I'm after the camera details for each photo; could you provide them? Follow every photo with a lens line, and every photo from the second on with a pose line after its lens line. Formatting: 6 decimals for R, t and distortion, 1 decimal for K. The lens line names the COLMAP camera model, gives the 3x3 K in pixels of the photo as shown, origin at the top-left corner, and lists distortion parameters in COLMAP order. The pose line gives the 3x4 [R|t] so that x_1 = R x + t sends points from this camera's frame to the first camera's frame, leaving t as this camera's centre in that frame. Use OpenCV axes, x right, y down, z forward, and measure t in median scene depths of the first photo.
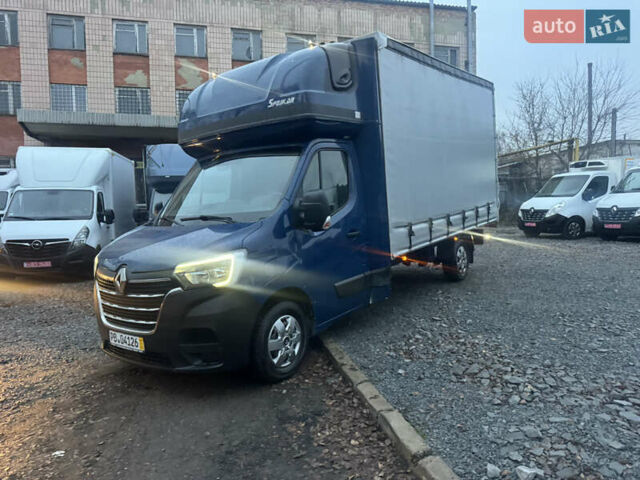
lens RADIAL K [[451.6, 0, 315.4], [0, 451.6, 237.6], [0, 0, 1]] dist [0.030145, -0.032020]
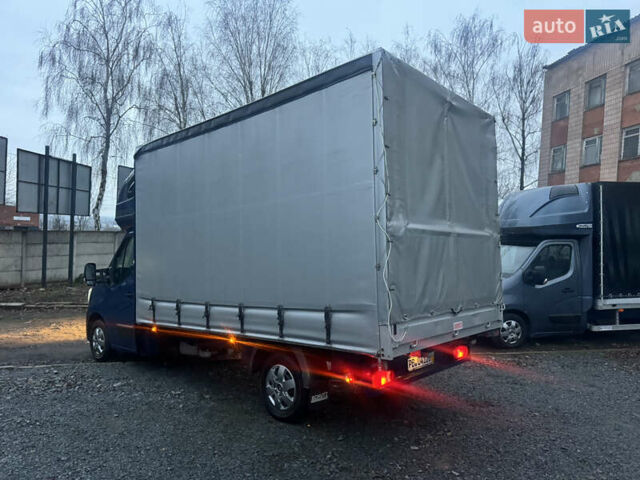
lens RADIAL K [[451.6, 0, 323.8], [0, 451.6, 238.7], [0, 0, 1]] dist [0.030145, -0.032020]
pose [[-0.073698, 0.028277, -0.996880, 0.640658], [-0.077918, 0.996379, 0.034023, -0.123210], [0.994232, 0.080182, -0.071228, 0.746195]]
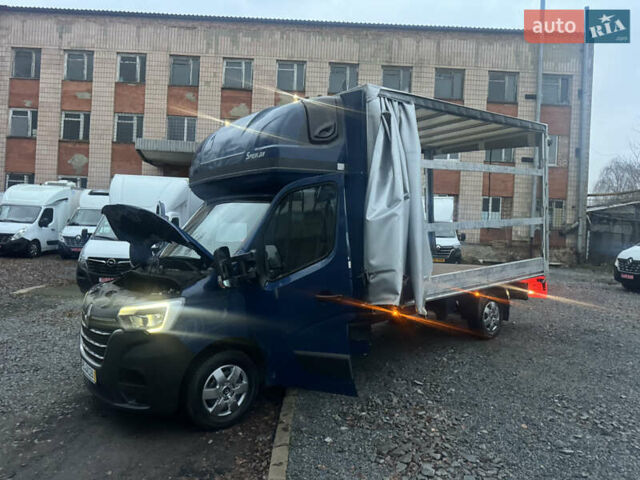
lens RADIAL K [[451.6, 0, 319.6], [0, 451.6, 239.9], [0, 0, 1]] dist [0.030145, -0.032020]
pose [[0.972157, 0.061471, -0.226123, 0.126378], [-0.072349, 0.996572, -0.040127, -0.029830], [0.222881, 0.055369, 0.973272, 0.013232]]
